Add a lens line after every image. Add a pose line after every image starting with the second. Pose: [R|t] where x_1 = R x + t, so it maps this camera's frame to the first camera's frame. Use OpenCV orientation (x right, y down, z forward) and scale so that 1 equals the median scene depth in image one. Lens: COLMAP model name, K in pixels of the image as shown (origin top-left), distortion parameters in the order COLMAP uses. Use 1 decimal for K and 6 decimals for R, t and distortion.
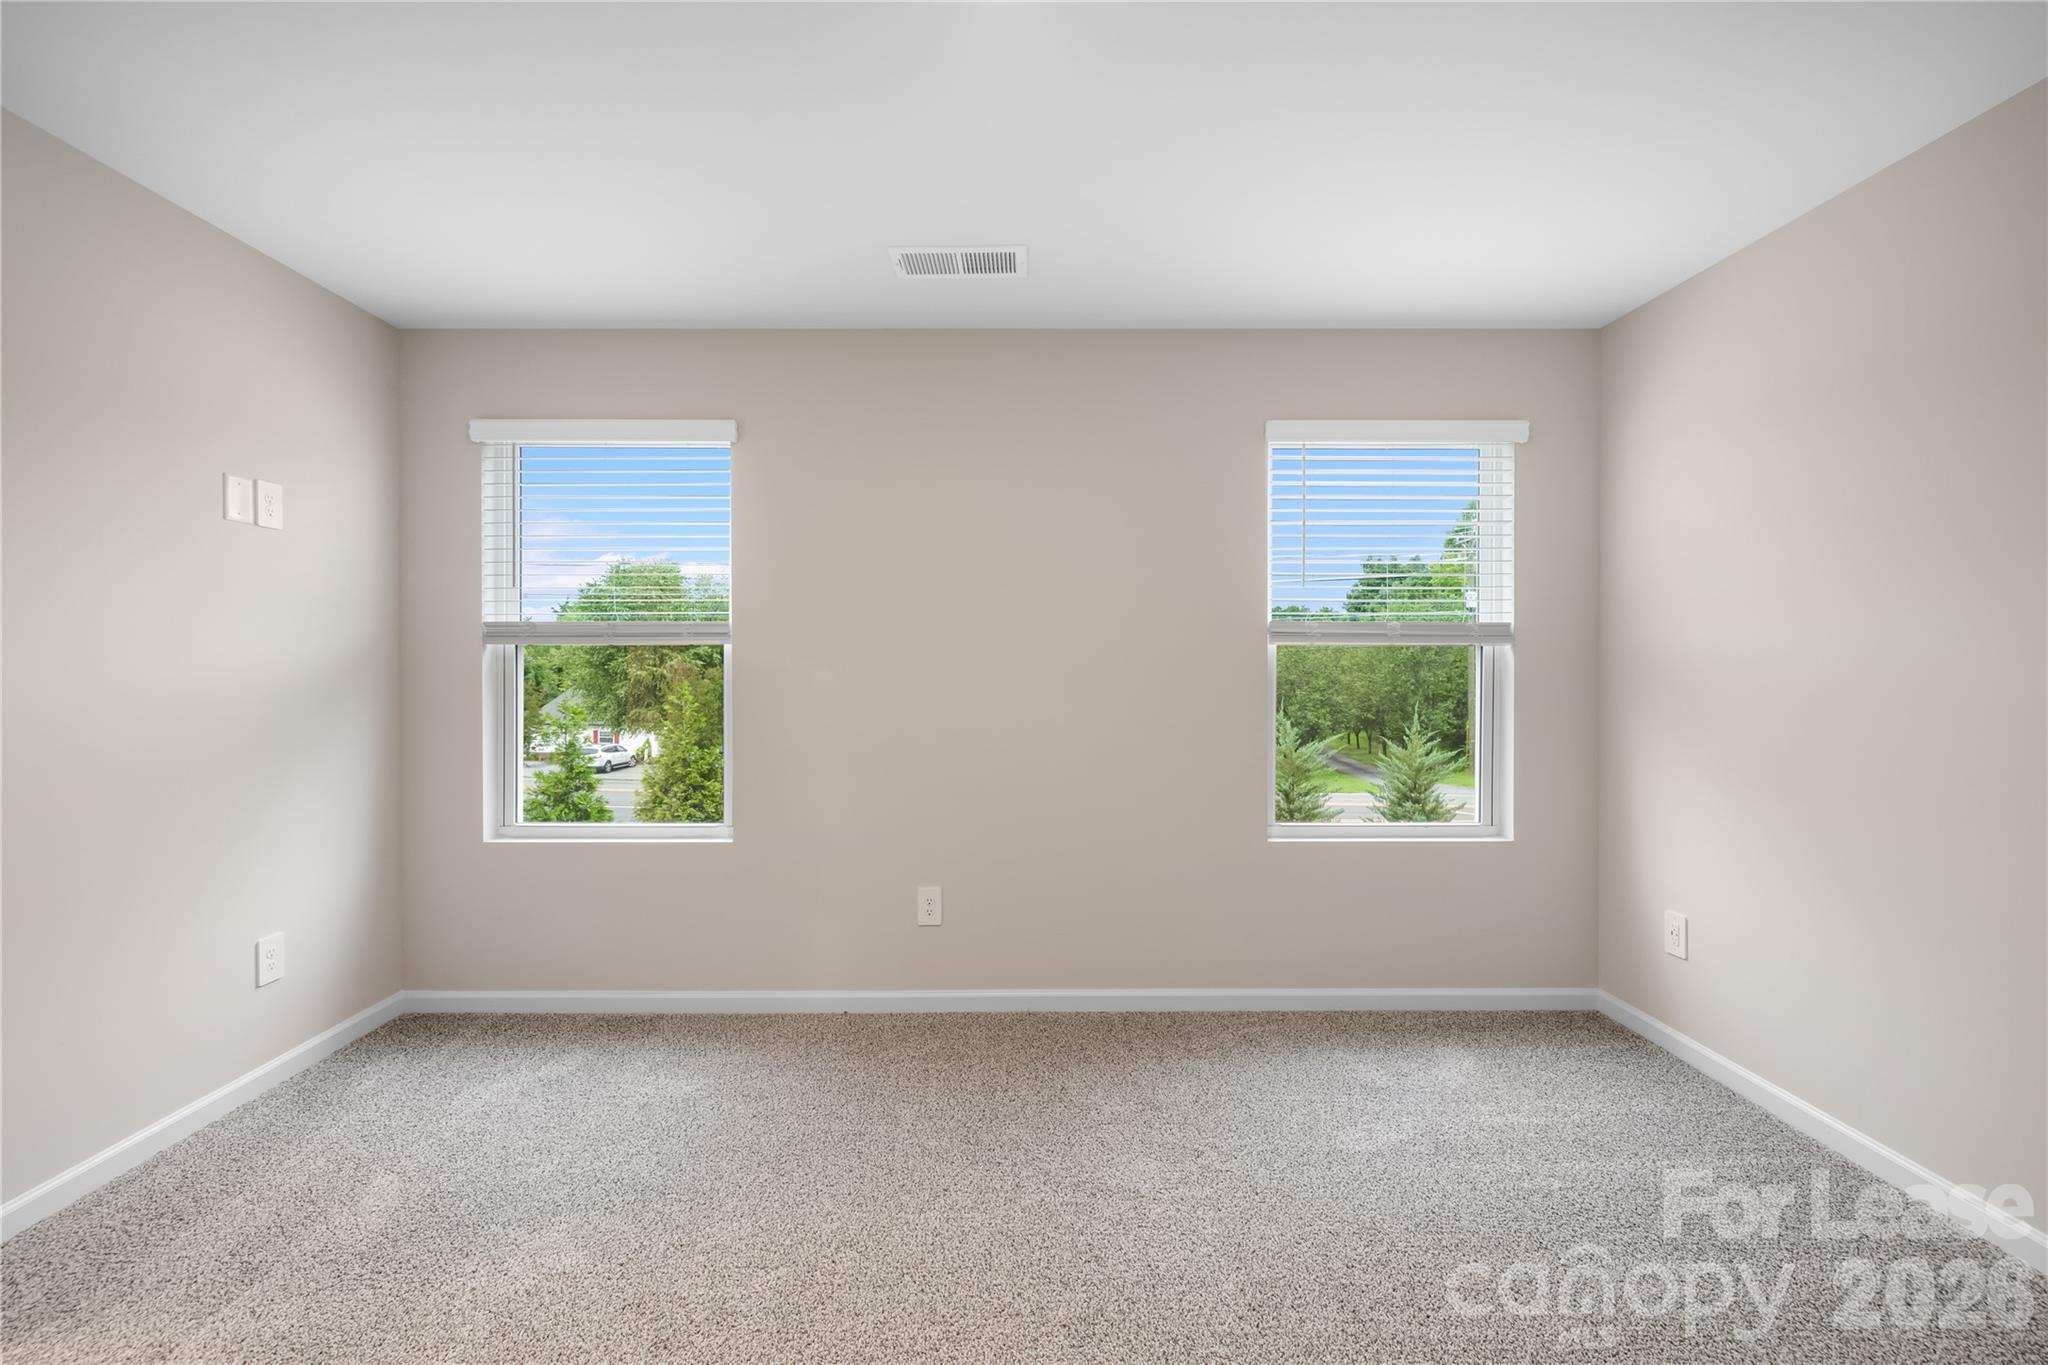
lens RADIAL K [[847.0, 0, 1028.9], [0, 847.0, 681.5], [0, 0, 1]] dist [-0.001326, -0.000190]
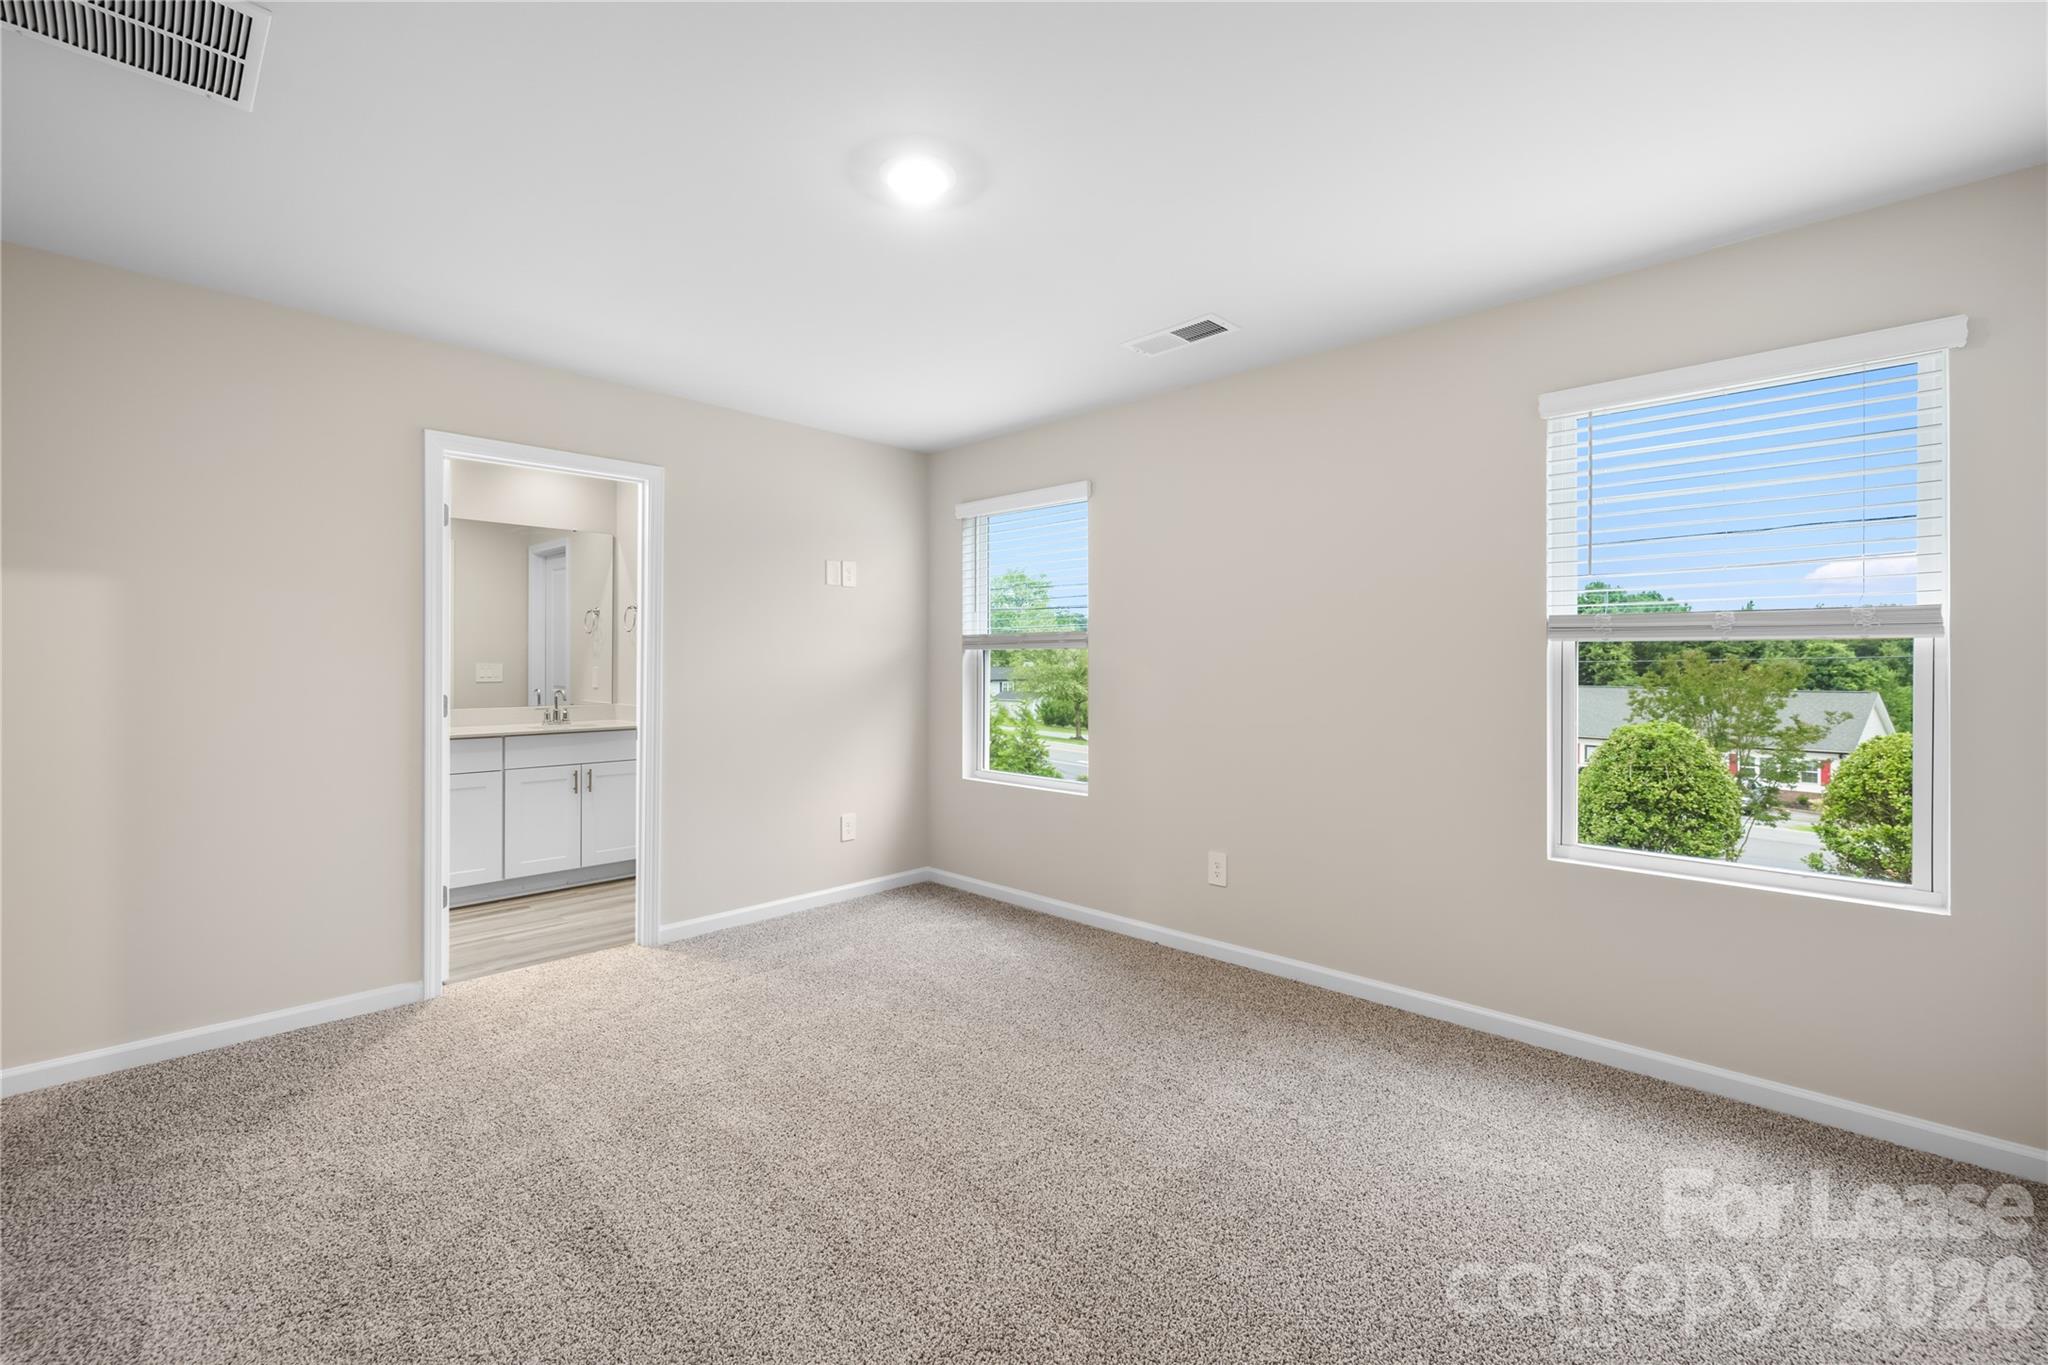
lens RADIAL K [[847.0, 0, 1028.9], [0, 847.0, 681.5], [0, 0, 1]] dist [-0.001326, -0.000190]
pose [[0.726456, 0.016381, -0.687018, 0.534968], [-0.012832, 0.999865, 0.010271, -0.003930], [0.687093, 0.001355, 0.726568, -0.036423]]
